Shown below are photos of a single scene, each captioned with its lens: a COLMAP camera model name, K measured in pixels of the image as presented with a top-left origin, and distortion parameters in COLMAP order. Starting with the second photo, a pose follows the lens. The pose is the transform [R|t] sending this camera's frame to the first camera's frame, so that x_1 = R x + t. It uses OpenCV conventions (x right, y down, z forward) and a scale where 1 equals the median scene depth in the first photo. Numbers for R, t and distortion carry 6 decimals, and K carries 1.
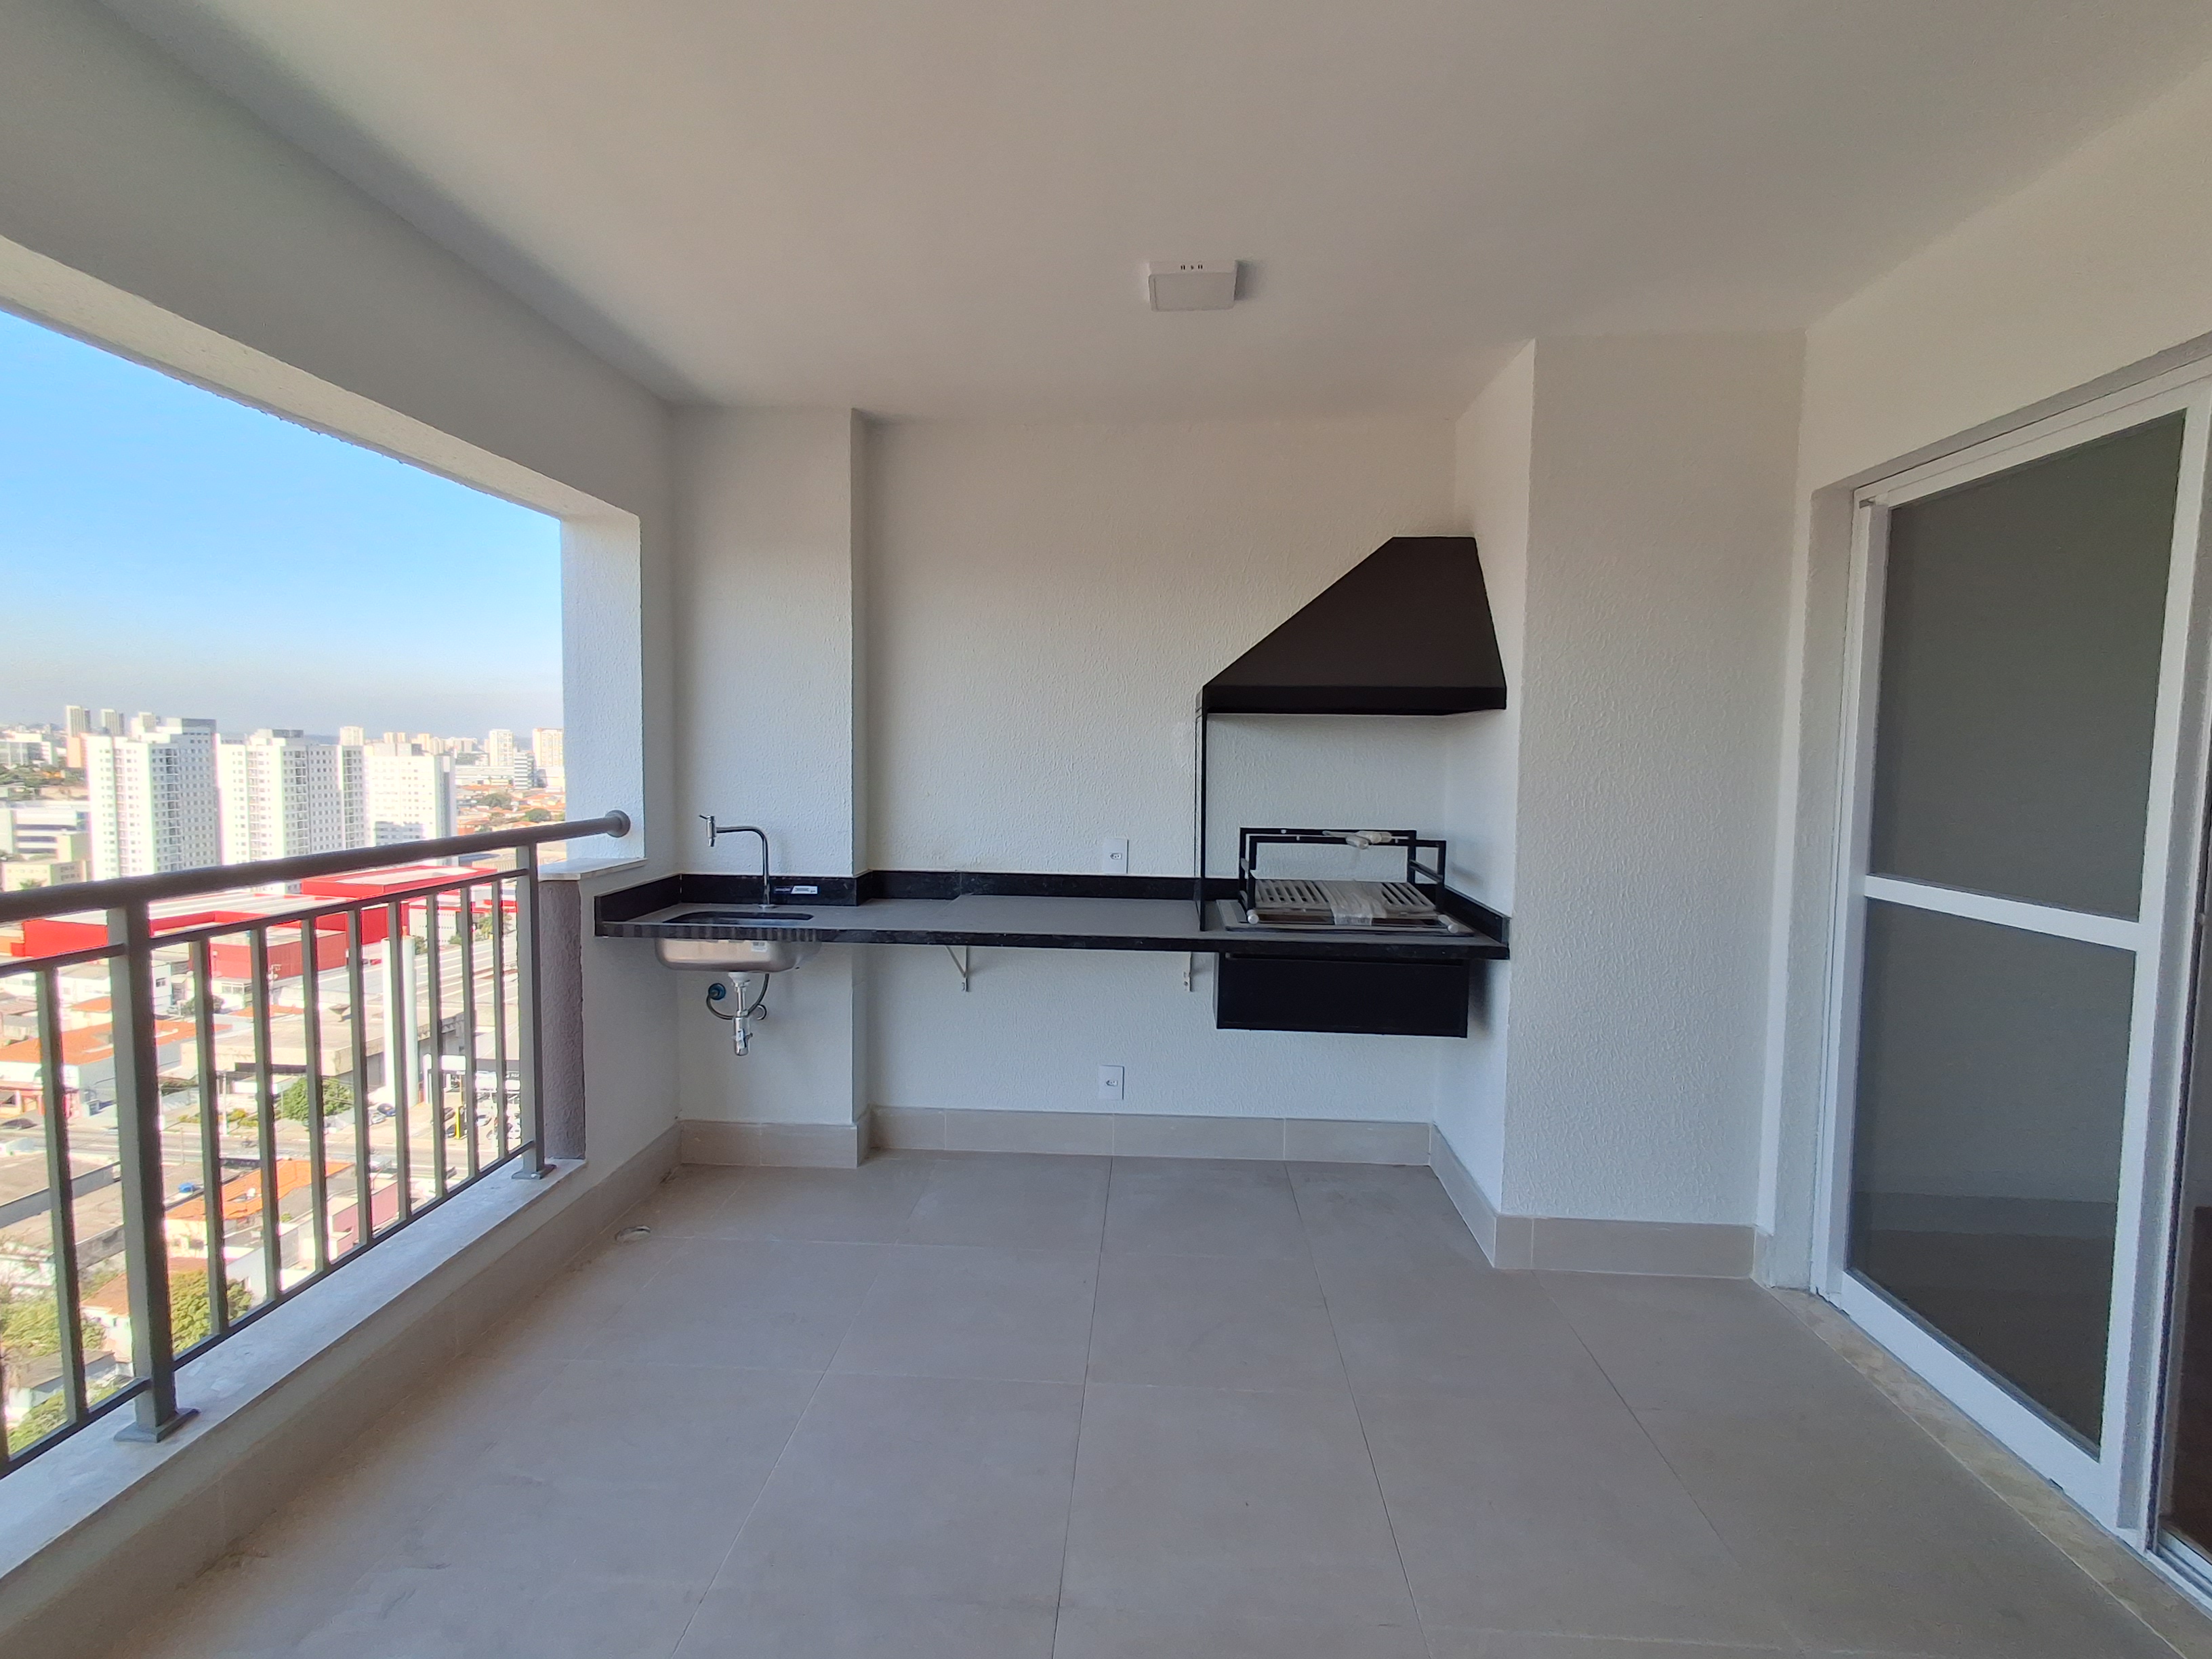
lens RADIAL K [[995.5, 0, 1103.7], [0, 995.5, 820.2], [0, 0, 1]] dist [0.002297, -0.005607]
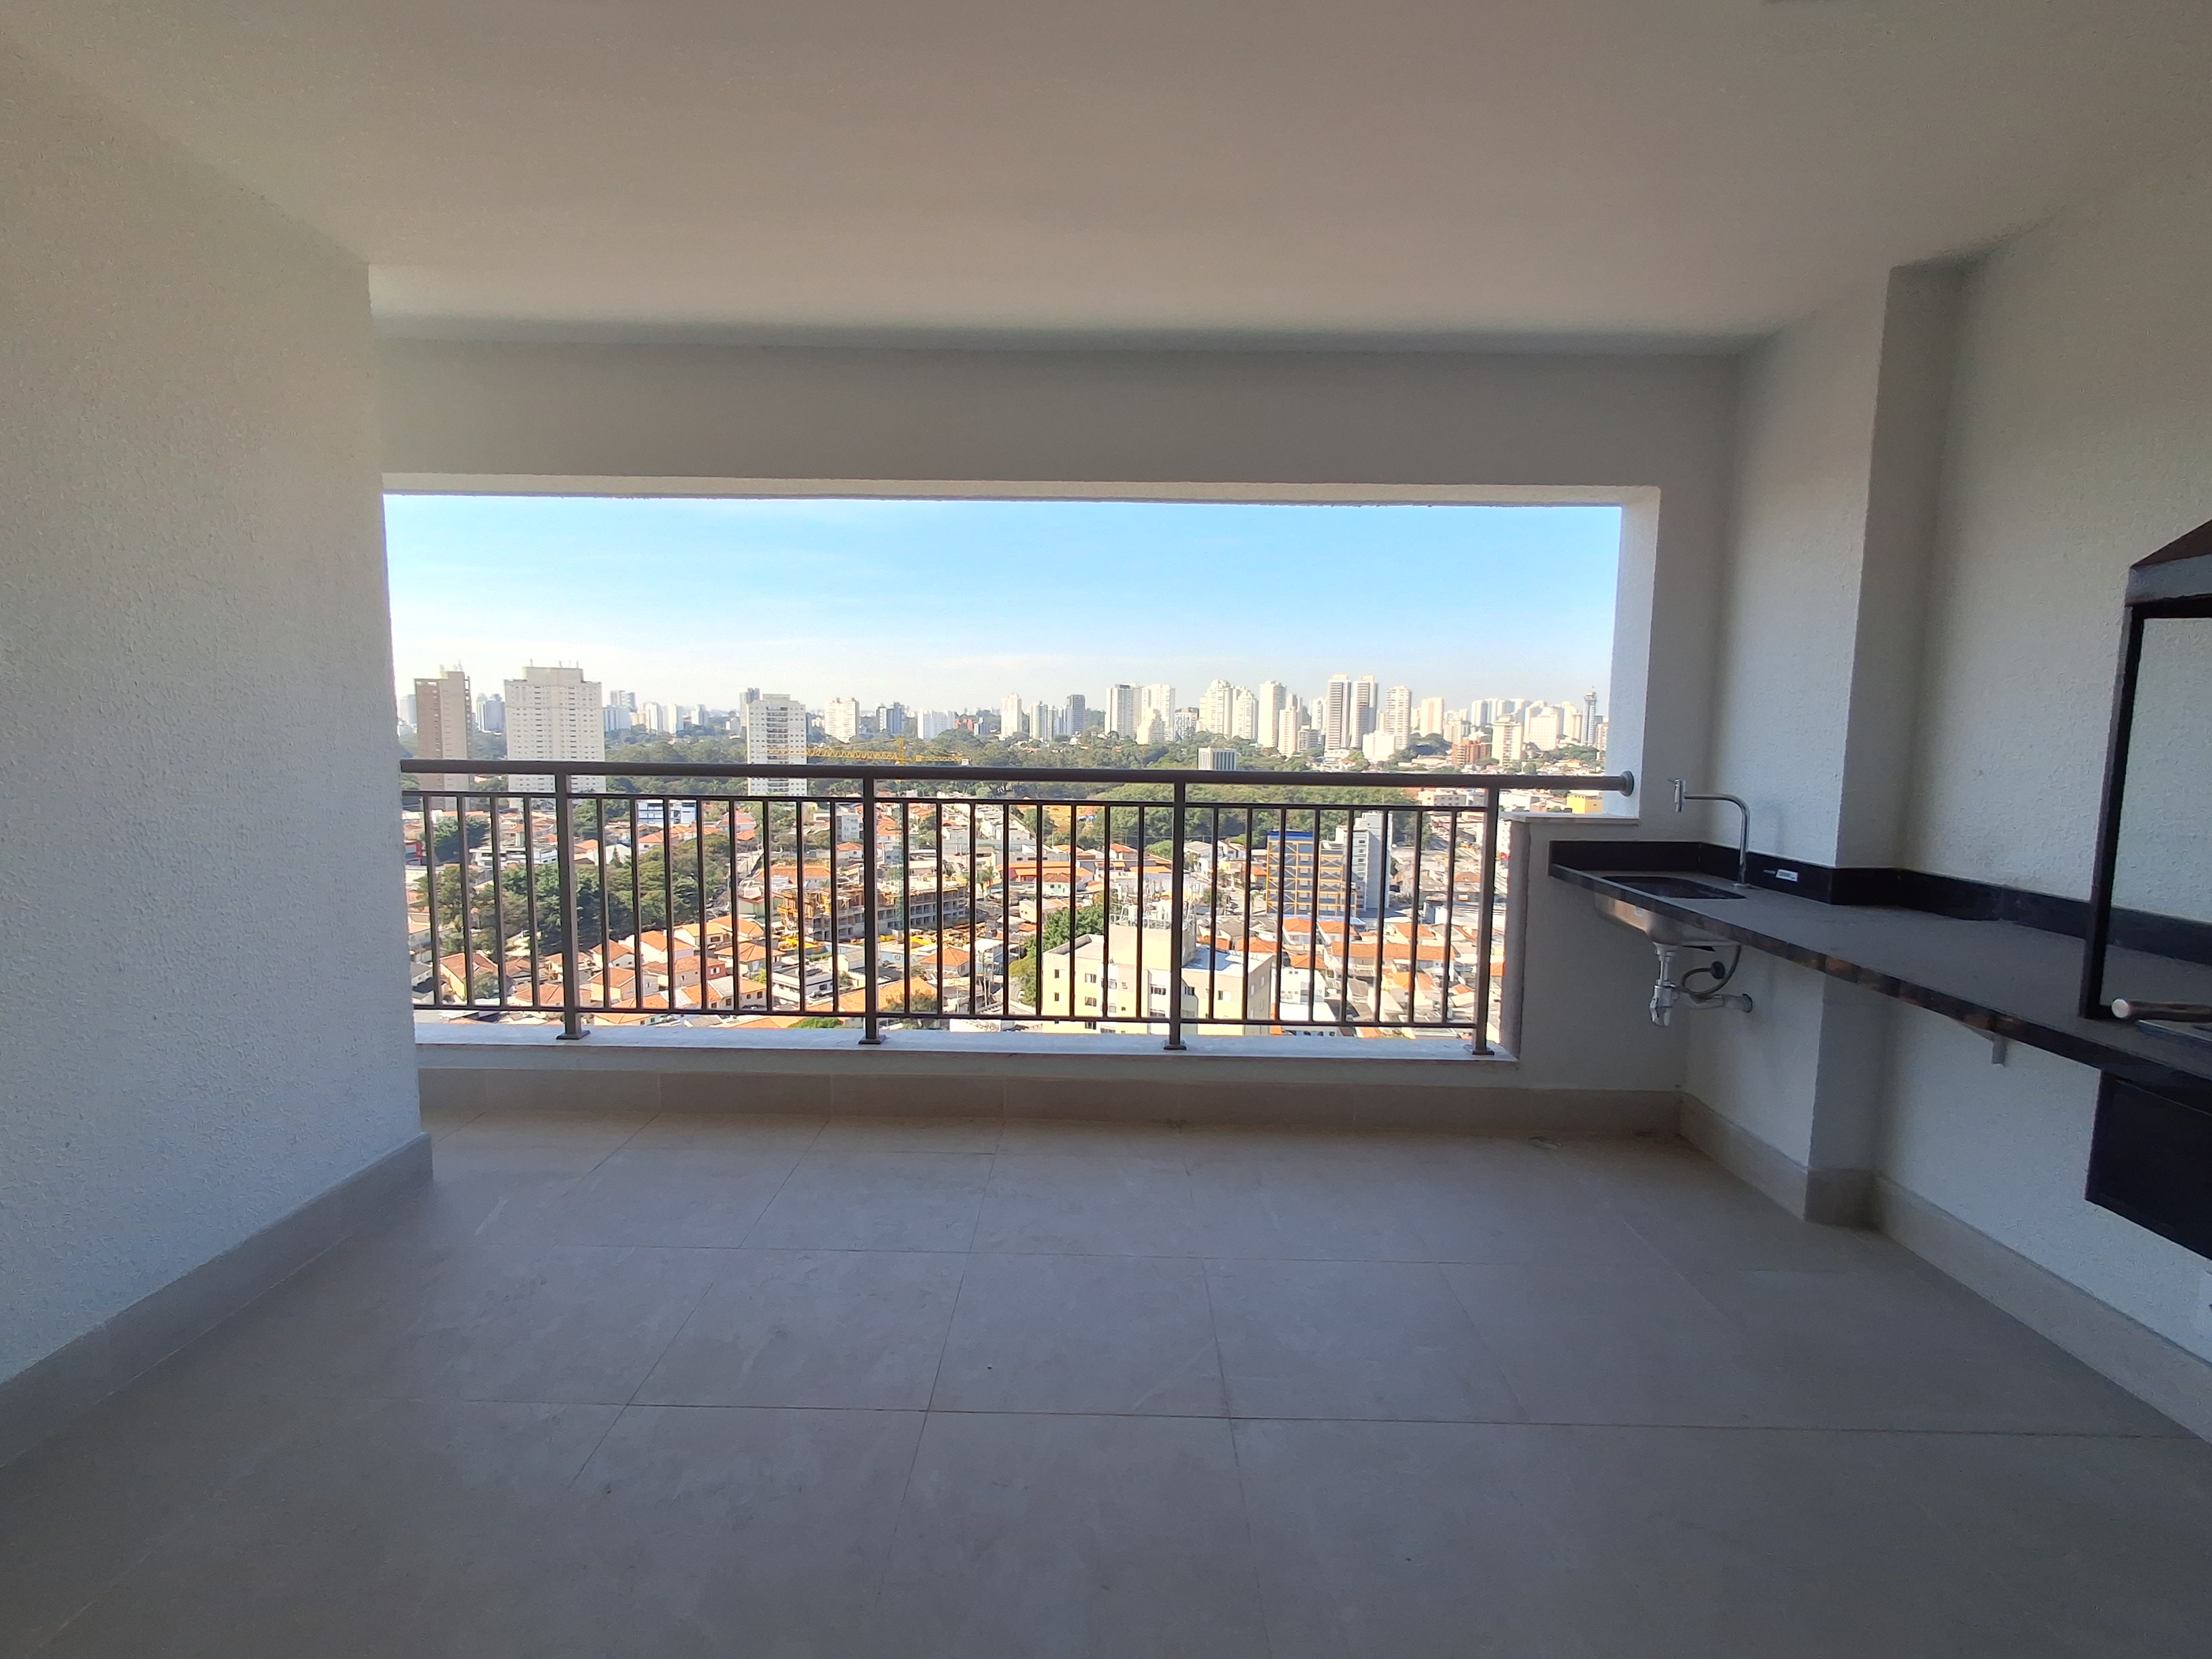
lens RADIAL K [[995.5, 0, 1103.7], [0, 995.5, 820.2], [0, 0, 1]] dist [0.002297, -0.005607]
pose [[0.066126, 0.091973, -0.993563, 0.521727], [-0.080959, 0.992954, 0.086529, -0.003655], [0.994522, 0.074716, 0.073106, 0.353754]]
